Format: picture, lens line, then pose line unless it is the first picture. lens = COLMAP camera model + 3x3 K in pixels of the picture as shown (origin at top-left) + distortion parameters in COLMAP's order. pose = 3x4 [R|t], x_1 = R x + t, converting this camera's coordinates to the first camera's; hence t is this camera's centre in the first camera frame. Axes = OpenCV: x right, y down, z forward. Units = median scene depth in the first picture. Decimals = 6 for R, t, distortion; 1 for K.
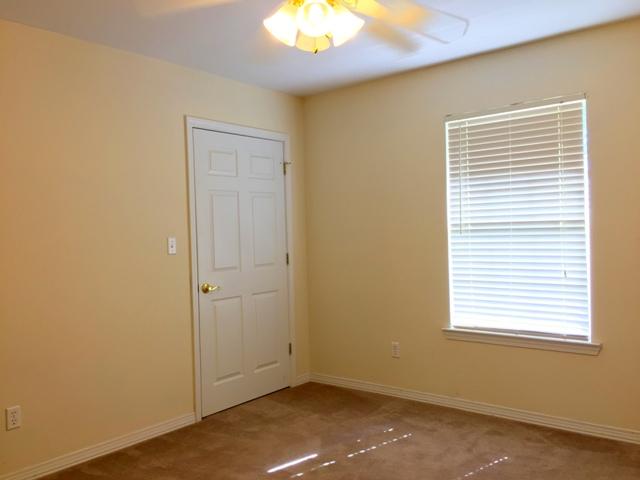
lens RADIAL K [[551.9, 0, 318.4], [0, 551.9, 241.7], [0, 0, 1]] dist [0.092013, -0.117742]
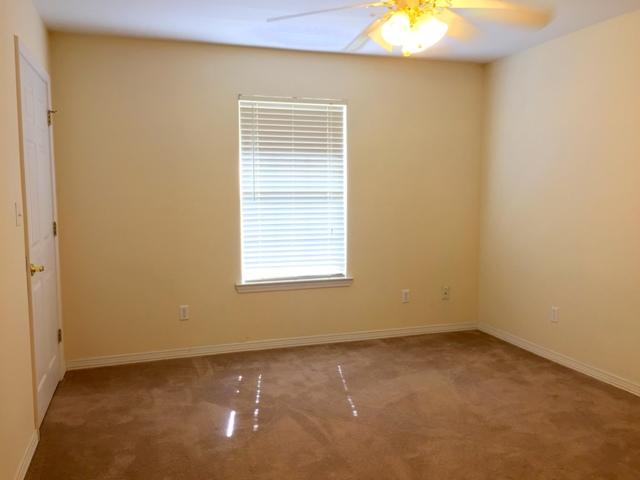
lens RADIAL K [[551.9, 0, 321.4], [0, 551.9, 240.9], [0, 0, 1]] dist [0.092013, -0.117742]
pose [[0.553070, -0.055881, 0.831259, -0.644501], [0.005606, 0.997975, 0.063358, -0.003351], [-0.833116, -0.030381, 0.552263, 0.246188]]
